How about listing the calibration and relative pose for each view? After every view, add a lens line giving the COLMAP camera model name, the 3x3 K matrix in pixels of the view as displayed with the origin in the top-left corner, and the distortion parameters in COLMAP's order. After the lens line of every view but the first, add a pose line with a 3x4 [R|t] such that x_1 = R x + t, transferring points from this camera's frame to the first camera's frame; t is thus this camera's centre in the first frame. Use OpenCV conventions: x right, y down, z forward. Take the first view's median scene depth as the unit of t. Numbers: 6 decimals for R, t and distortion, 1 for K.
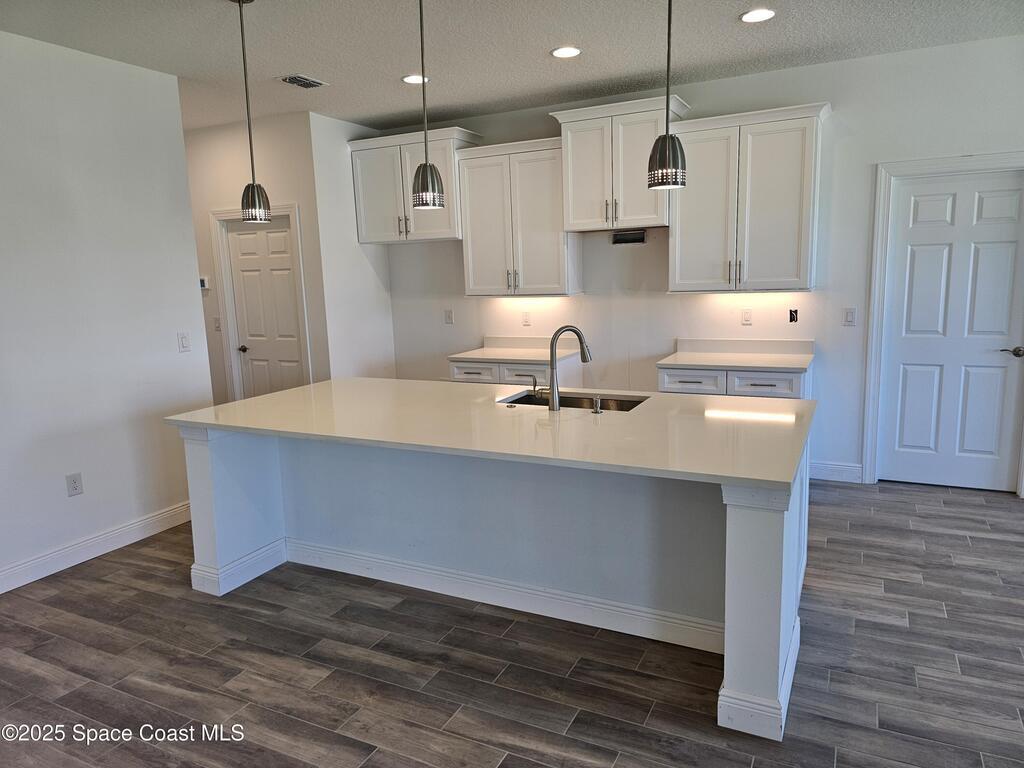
lens RADIAL K [[684.0, 0, 506.6], [0, 684.0, 387.3], [0, 0, 1]] dist [0.044564, -0.038023]
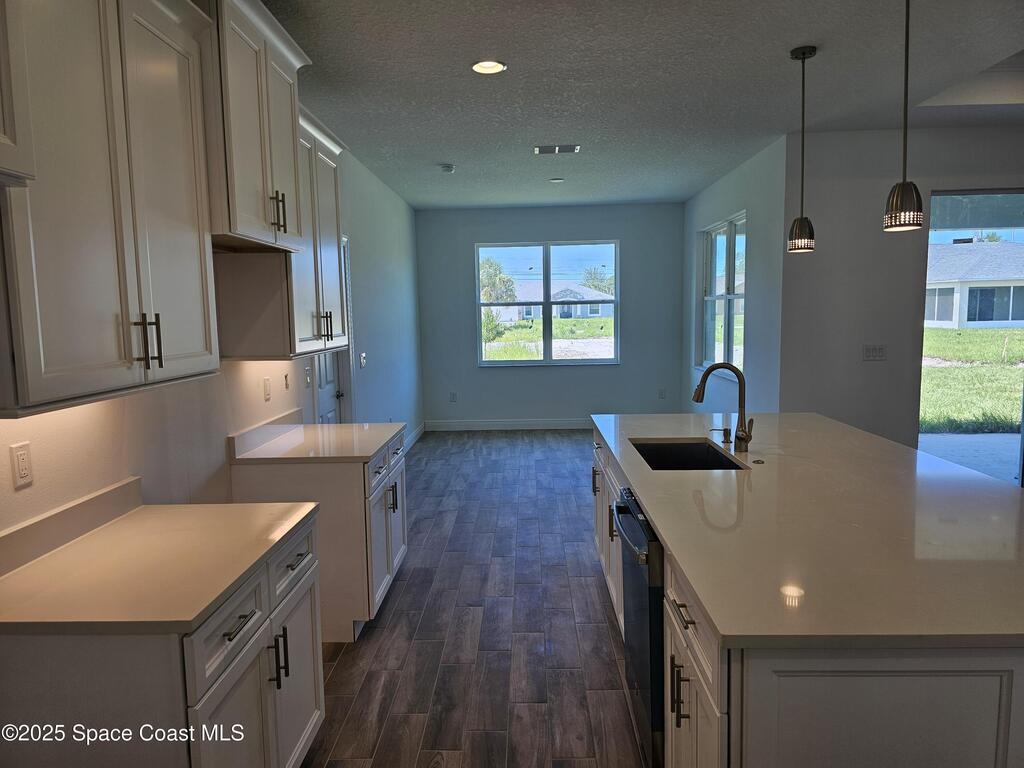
lens RADIAL K [[684.0, 0, 507.6], [0, 684.0, 385.8], [0, 0, 1]] dist [0.044564, -0.038023]
pose [[-0.427892, -0.053064, 0.902271, -0.472107], [0.186924, 0.971497, 0.145782, -0.185243], [-0.884289, 0.231036, -0.405777, 1.209032]]
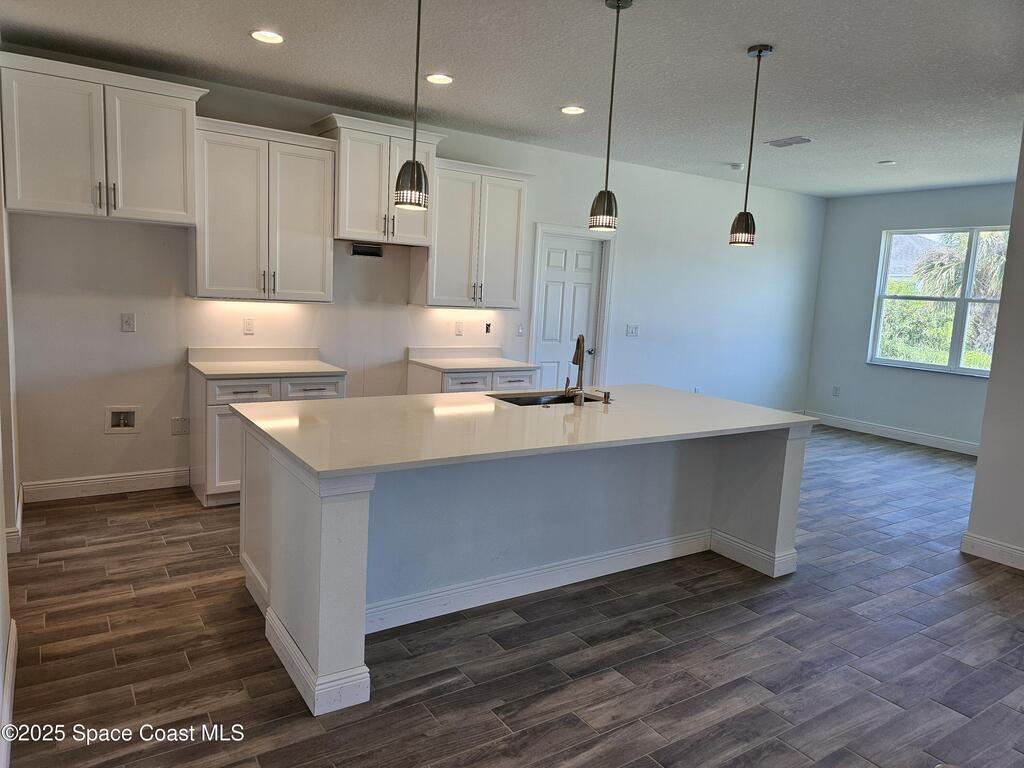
lens RADIAL K [[684.0, 0, 501.0], [0, 684.0, 379.8], [0, 0, 1]] dist [0.044564, -0.038023]
pose [[0.497398, -0.056916, 0.865654, -0.752421], [0.077949, 0.996741, 0.020746, -0.034735], [-0.864014, 0.057158, 0.500213, 0.379737]]
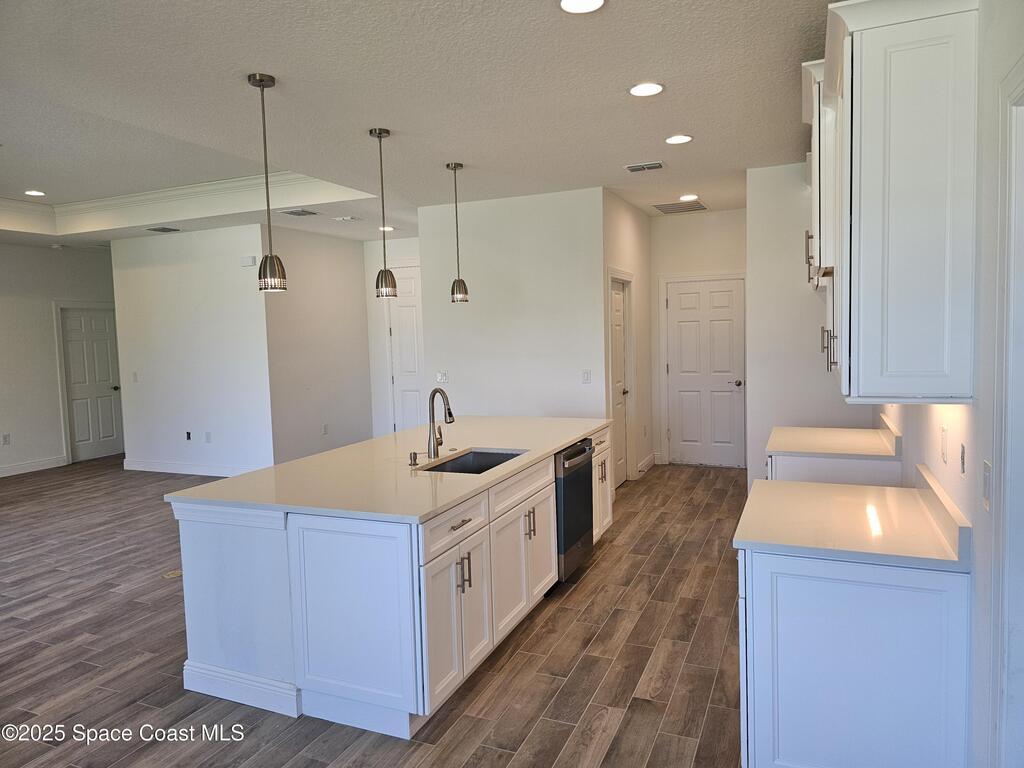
lens RADIAL K [[684.0, 0, 507.5], [0, 684.0, 381.0], [0, 0, 1]] dist [0.044564, -0.038023]
pose [[0.059136, 0.103885, -0.992830, 0.903418], [-0.139519, 0.985669, 0.094826, -0.167147], [0.988452, 0.132911, 0.072783, 0.749083]]
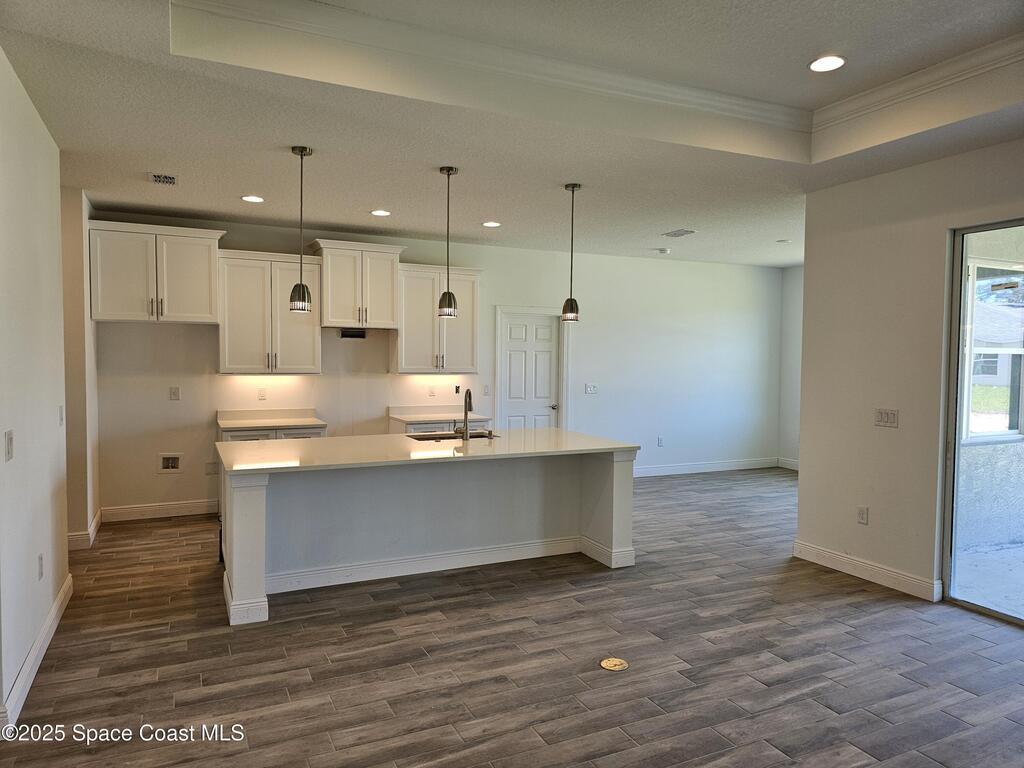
lens RADIAL K [[684.0, 0, 507.1], [0, 684.0, 385.7], [0, 0, 1]] dist [0.044564, -0.038023]
pose [[0.610609, 0.004881, 0.791917, -0.855964], [0.101542, 0.991244, -0.084403, 0.037063], [-0.785395, 0.131950, 0.604767, -0.064728]]
